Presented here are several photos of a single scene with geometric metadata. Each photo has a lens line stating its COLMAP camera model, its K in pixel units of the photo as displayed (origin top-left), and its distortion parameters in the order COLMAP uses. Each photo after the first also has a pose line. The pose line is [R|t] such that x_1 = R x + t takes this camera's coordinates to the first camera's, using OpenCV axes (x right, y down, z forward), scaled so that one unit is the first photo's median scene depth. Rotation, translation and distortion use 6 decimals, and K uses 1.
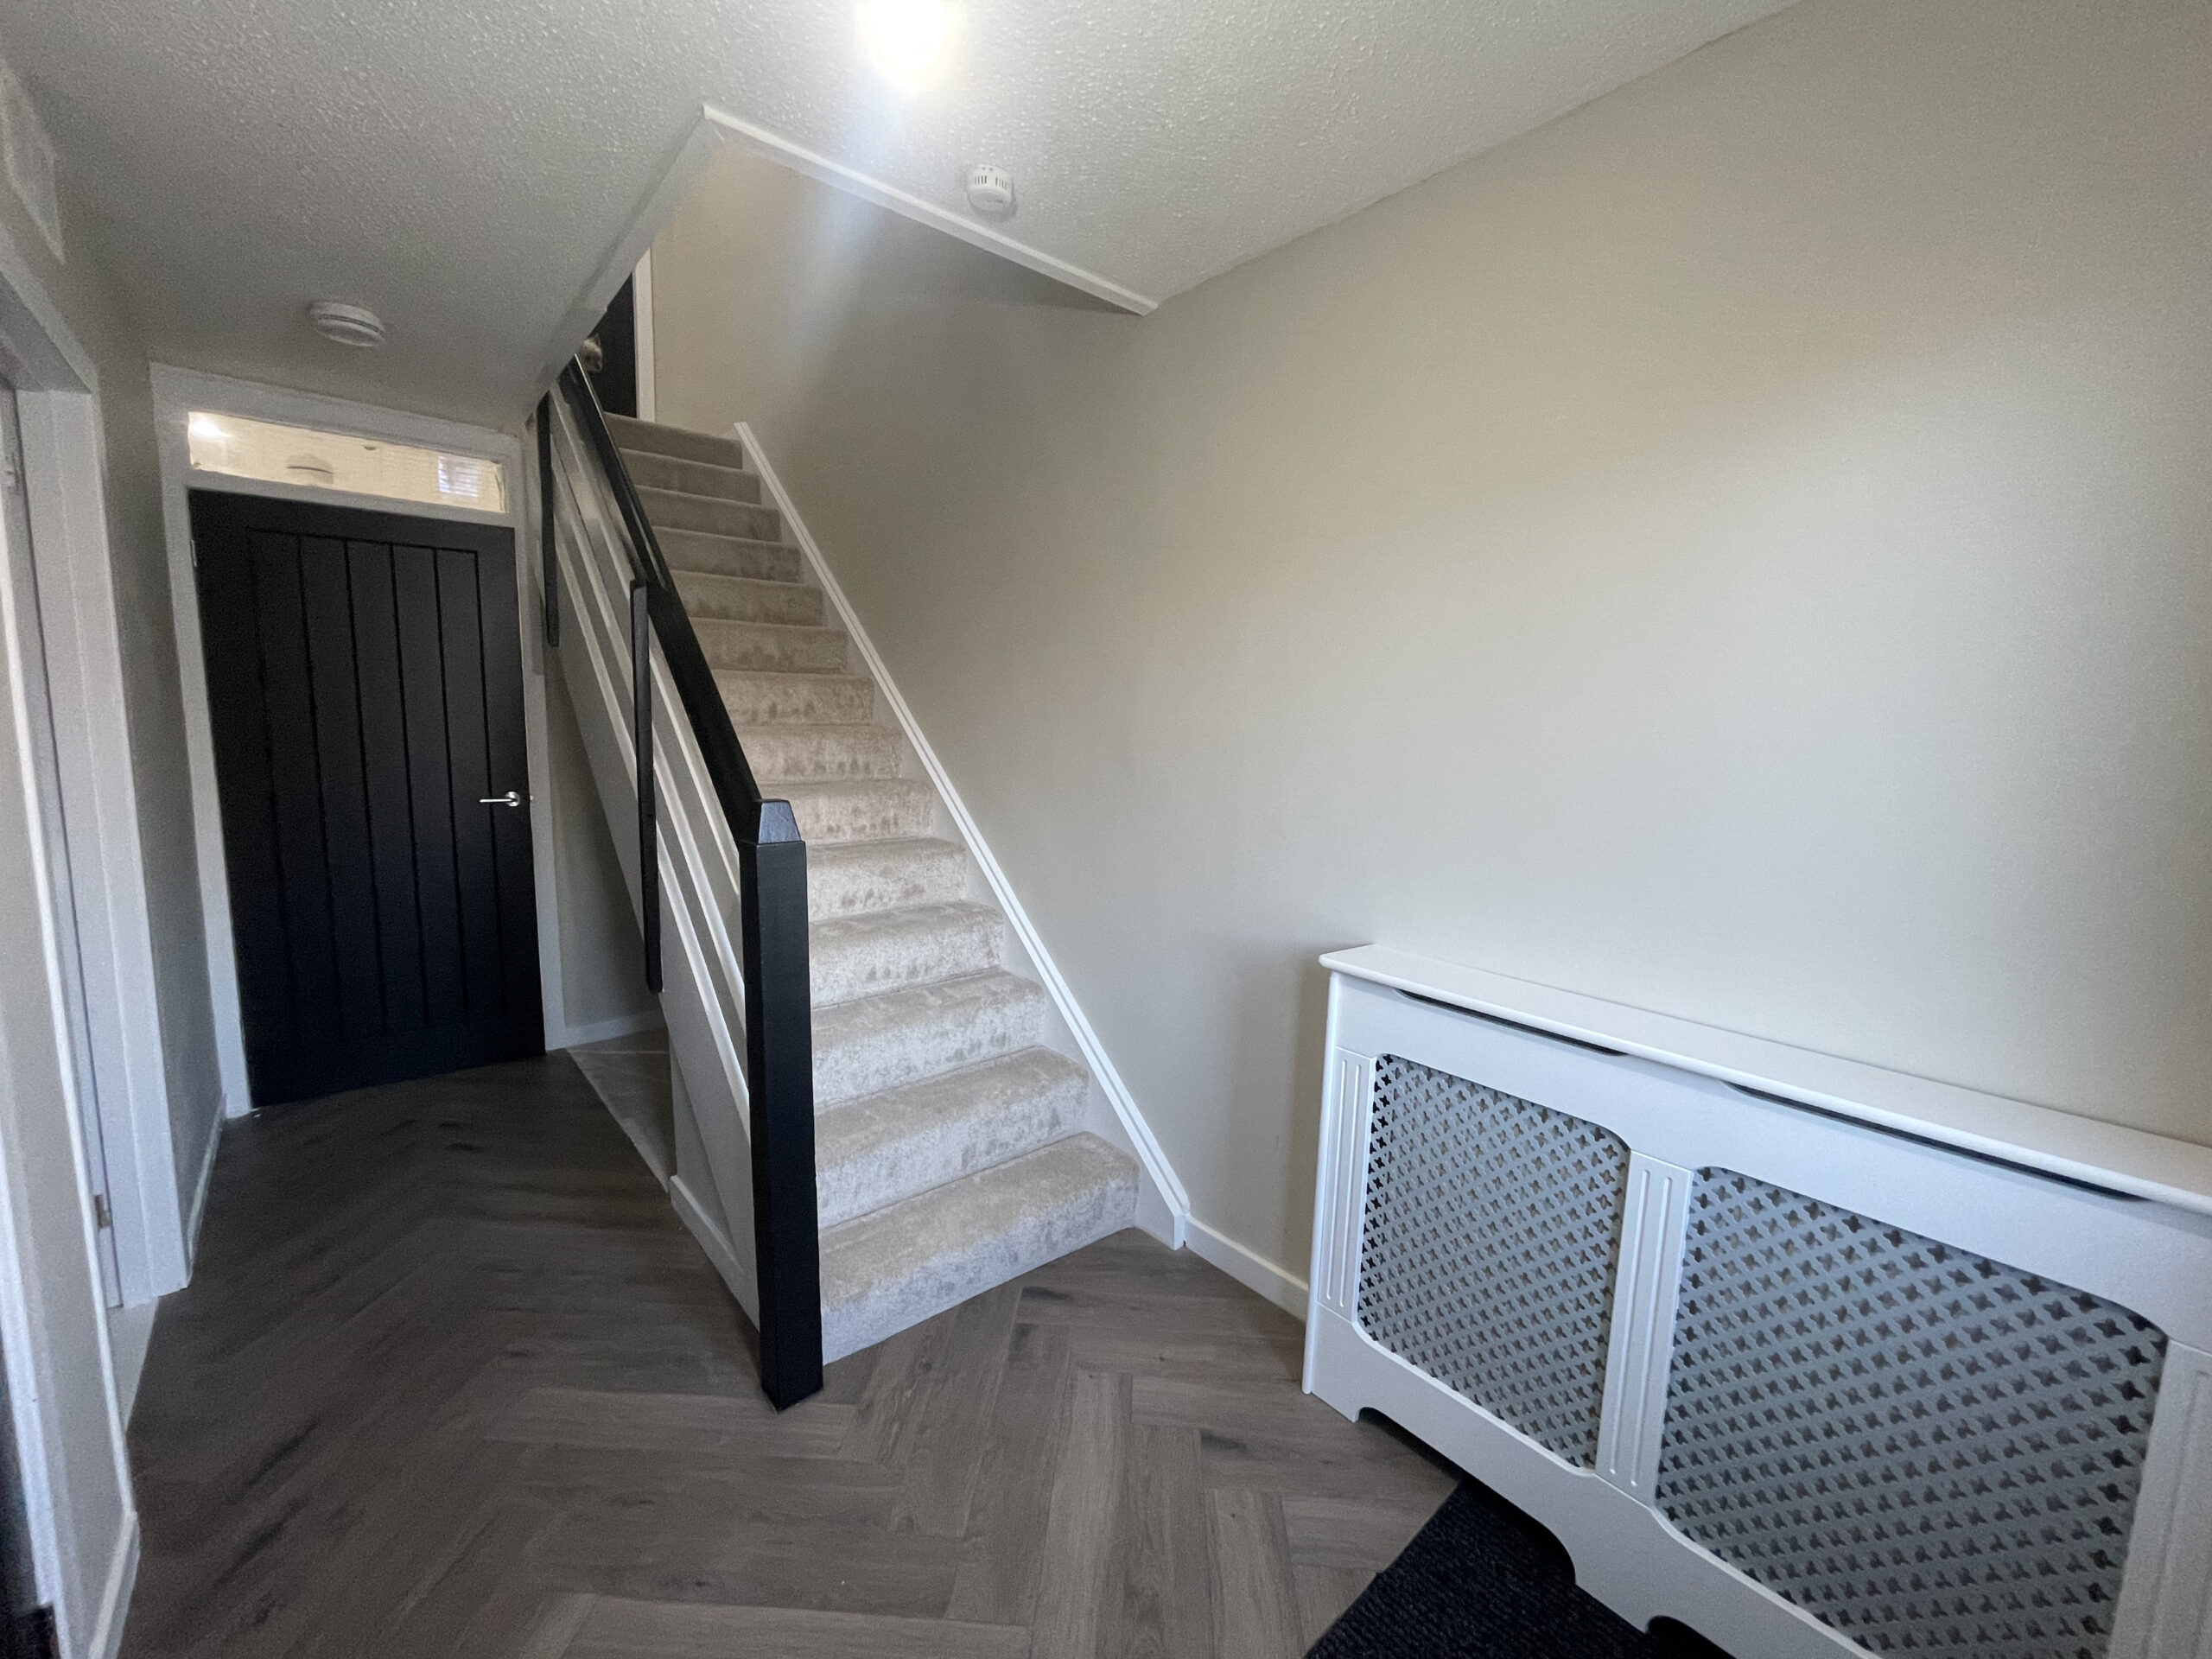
lens RADIAL K [[888.2, 0, 1101.9], [0, 888.2, 824.5], [0, 0, 1]] dist [0.000720, -0.000003]
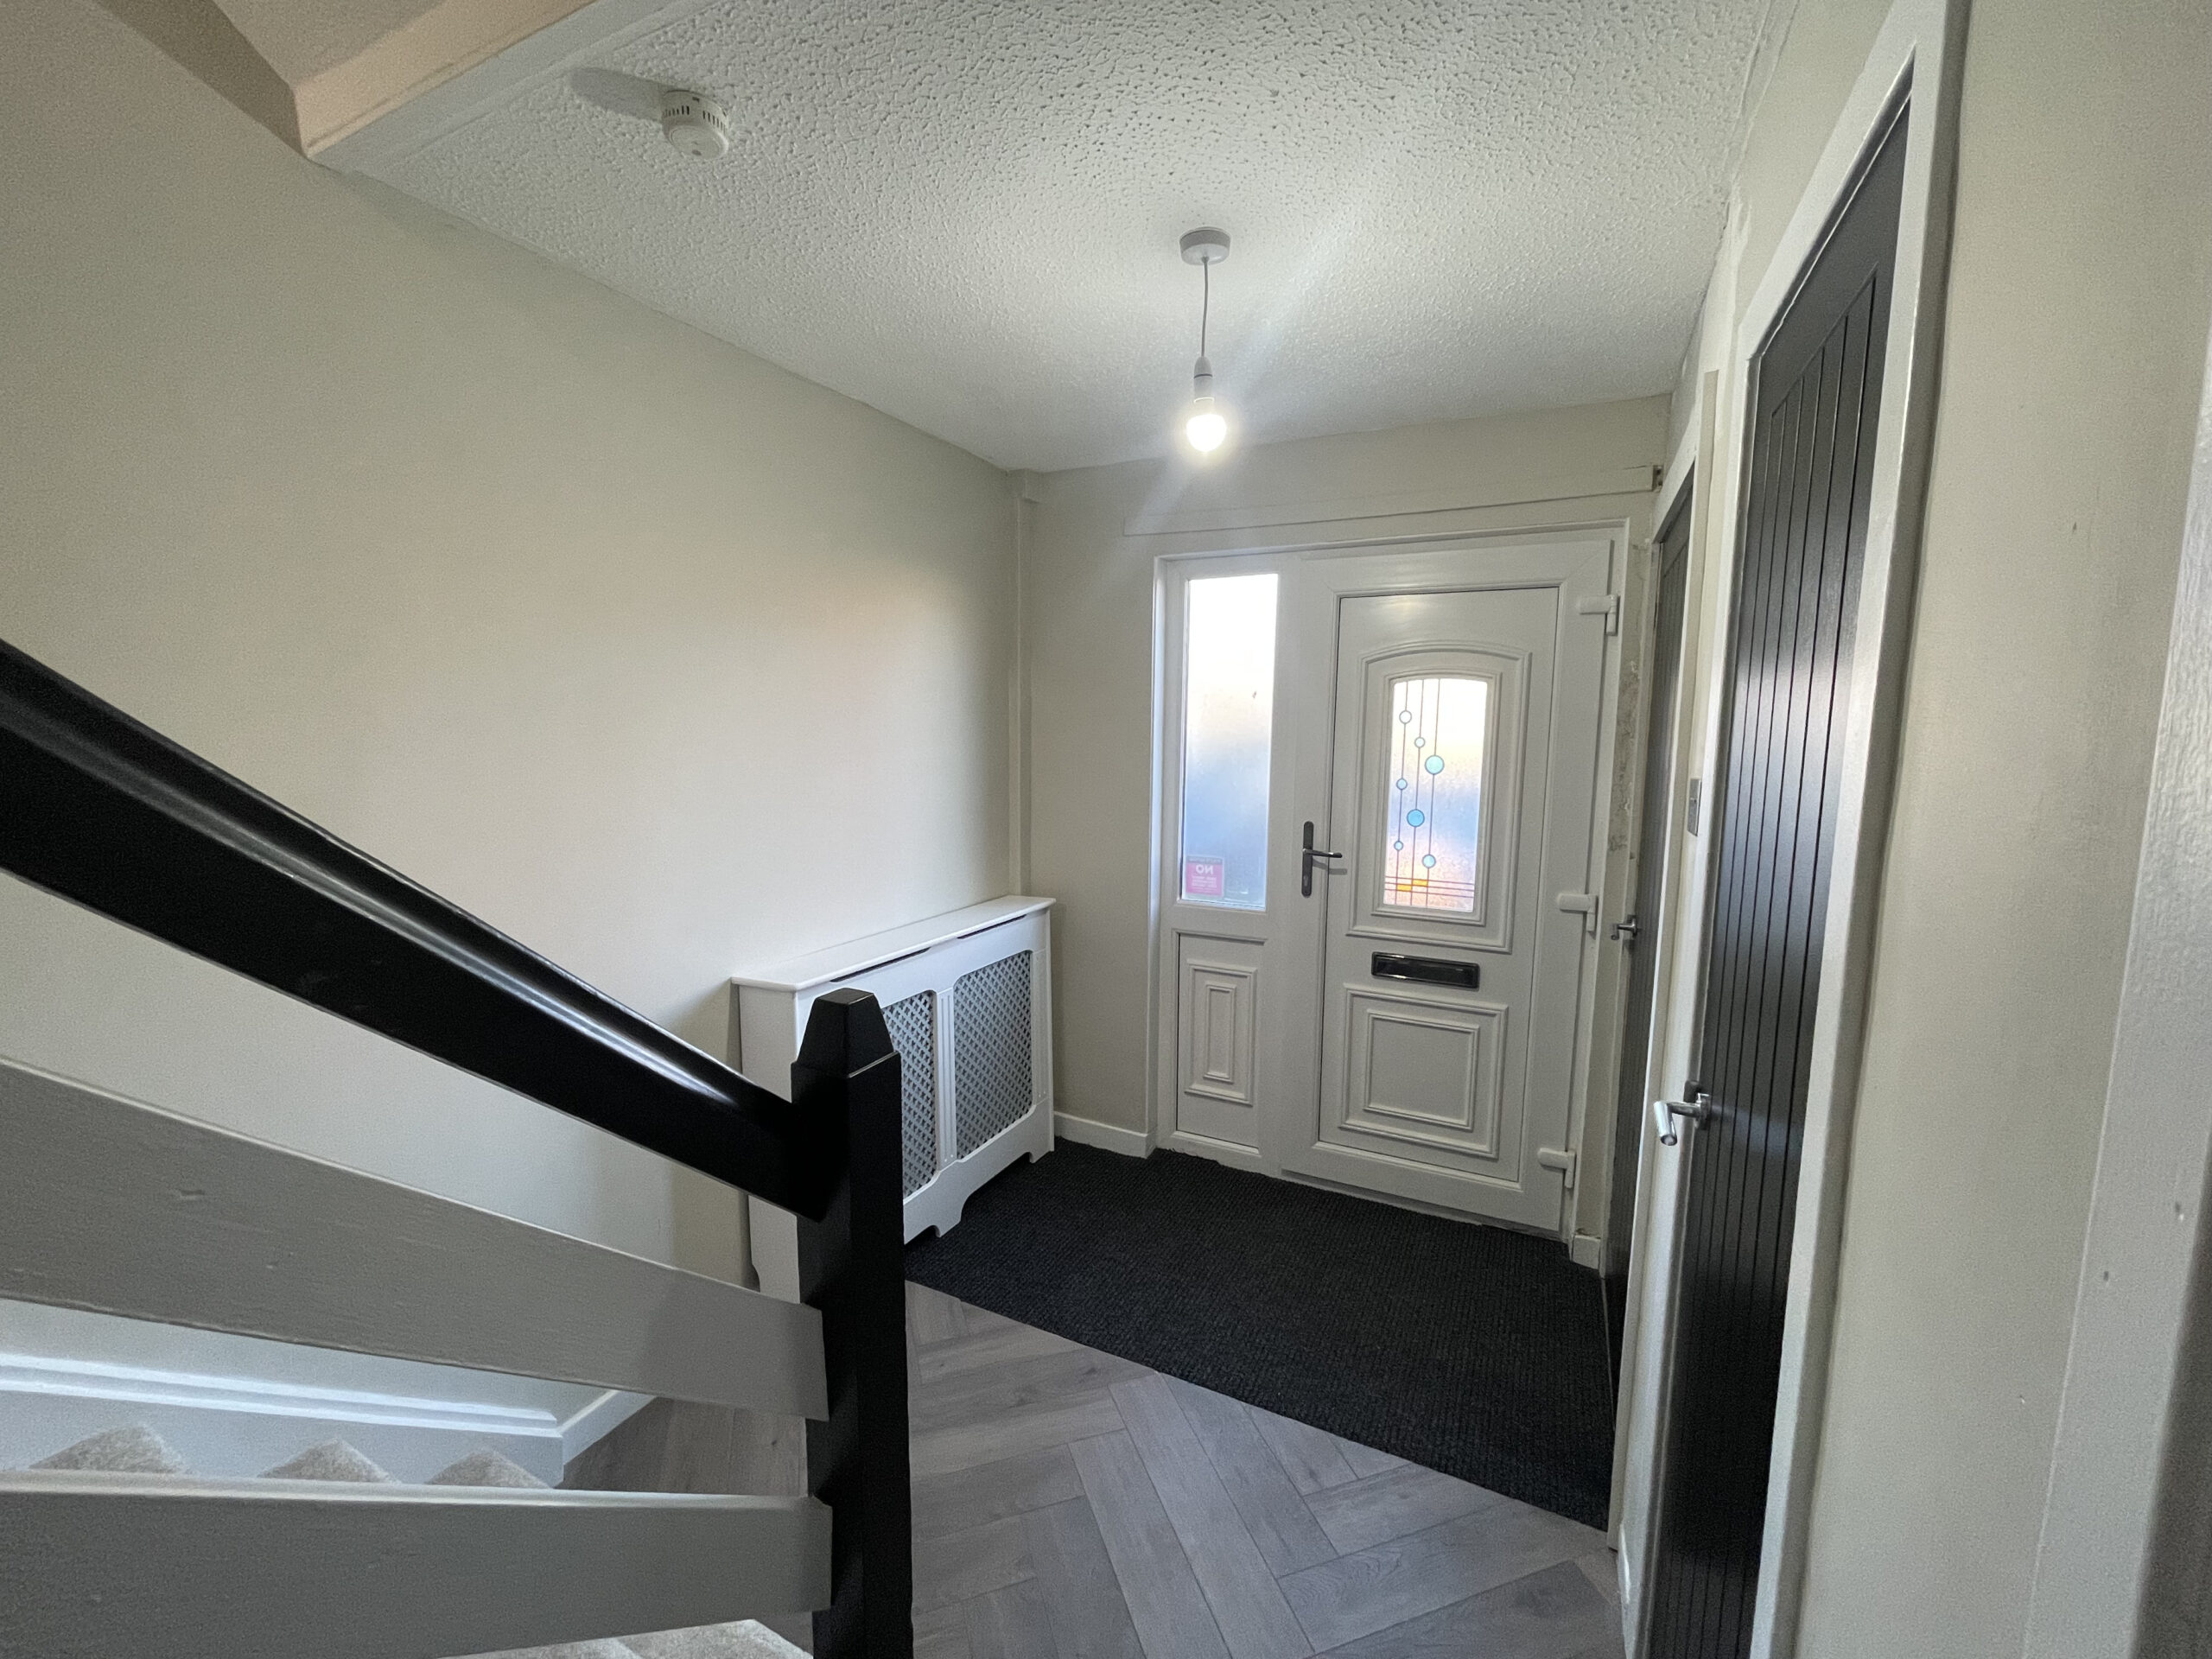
lens RADIAL K [[888.2, 0, 1104.0], [0, 888.2, 842.1], [0, 0, 1]] dist [0.000720, -0.000003]
pose [[-0.396749, -0.111198, 0.911167, -1.267674], [0.098366, 0.981769, 0.162646, -0.237010], [-0.912642, 0.154157, -0.378578, 1.332088]]
